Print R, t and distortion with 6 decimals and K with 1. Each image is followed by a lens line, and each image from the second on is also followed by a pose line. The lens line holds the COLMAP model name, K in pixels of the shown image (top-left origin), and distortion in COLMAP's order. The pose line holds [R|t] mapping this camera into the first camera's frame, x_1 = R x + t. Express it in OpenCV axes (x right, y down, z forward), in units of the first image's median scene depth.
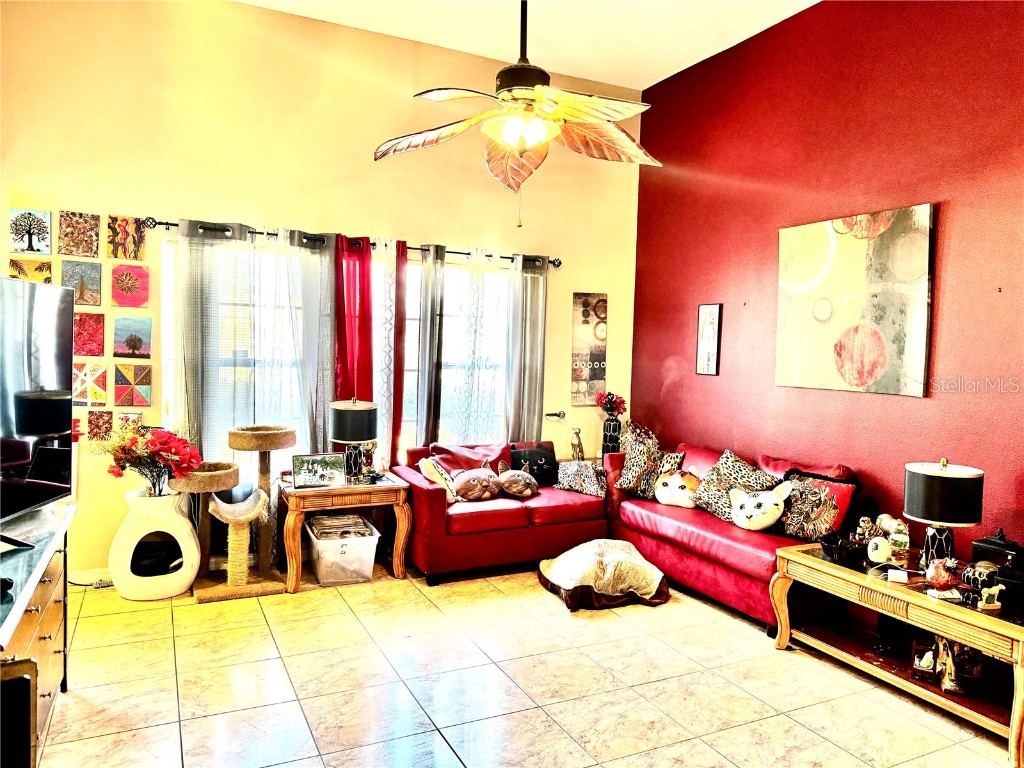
lens RADIAL K [[716.9, 0, 508.9], [0, 716.9, 381.3], [0, 0, 1]] dist [0.105603, -0.157753]
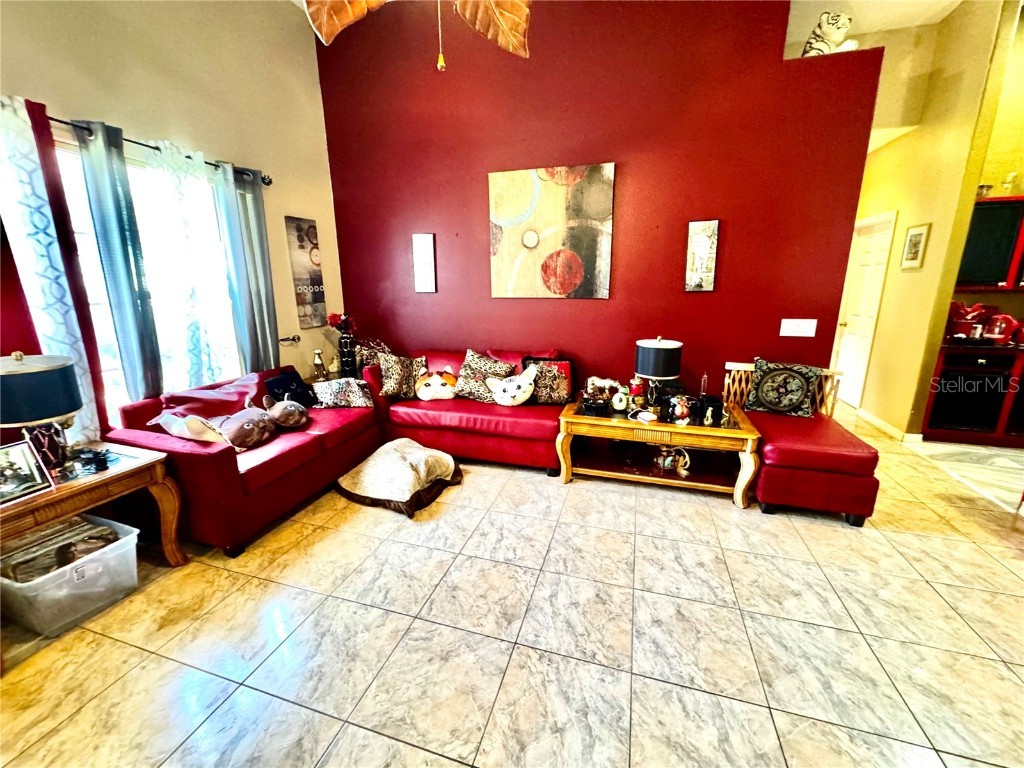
lens RADIAL K [[409.3, 0, 513.9], [0, 409.3, 380.9], [0, 0, 1]] dist [-0.000462, 0.000161]
pose [[0.679054, -0.197307, 0.707076, -0.184619], [0.055242, 0.974206, 0.218796, -0.007661], [-0.732007, -0.109514, 0.672437, 0.454010]]
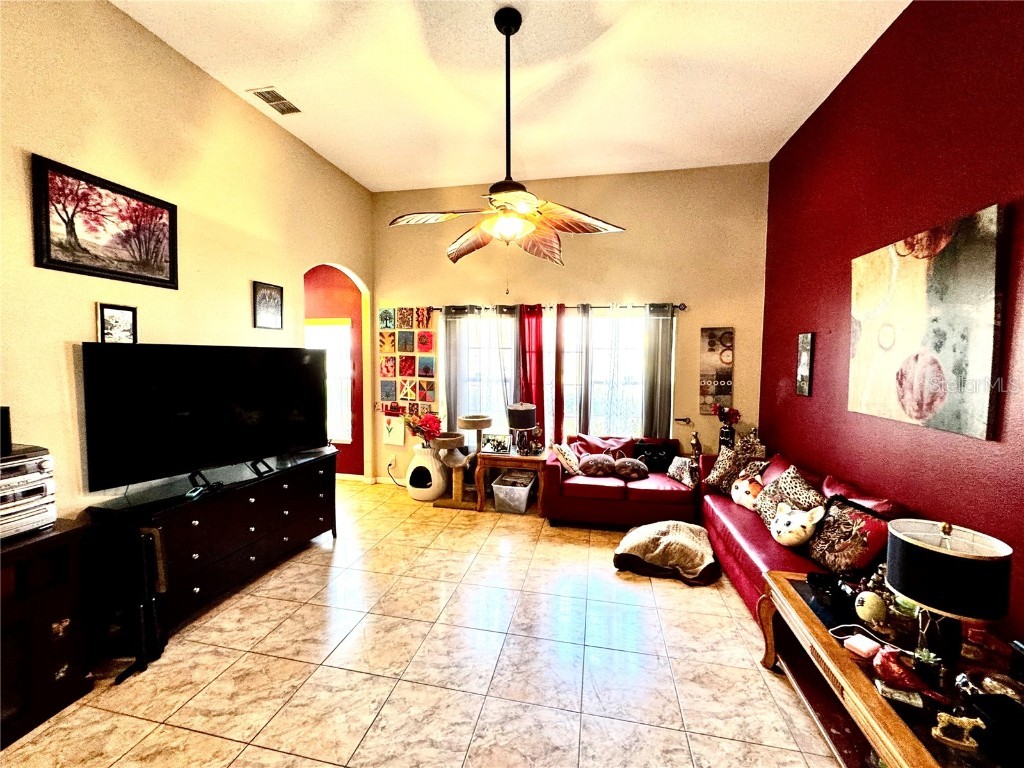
lens RADIAL K [[409.3, 0, 513.9], [0, 409.3, 380.9], [0, 0, 1]] dist [-0.000462, 0.000161]
pose [[0.789935, 0.017496, -0.612941, 0.359334], [-0.016373, 0.999838, 0.007438, -0.033914], [0.612972, 0.004160, 0.790094, 0.254056]]
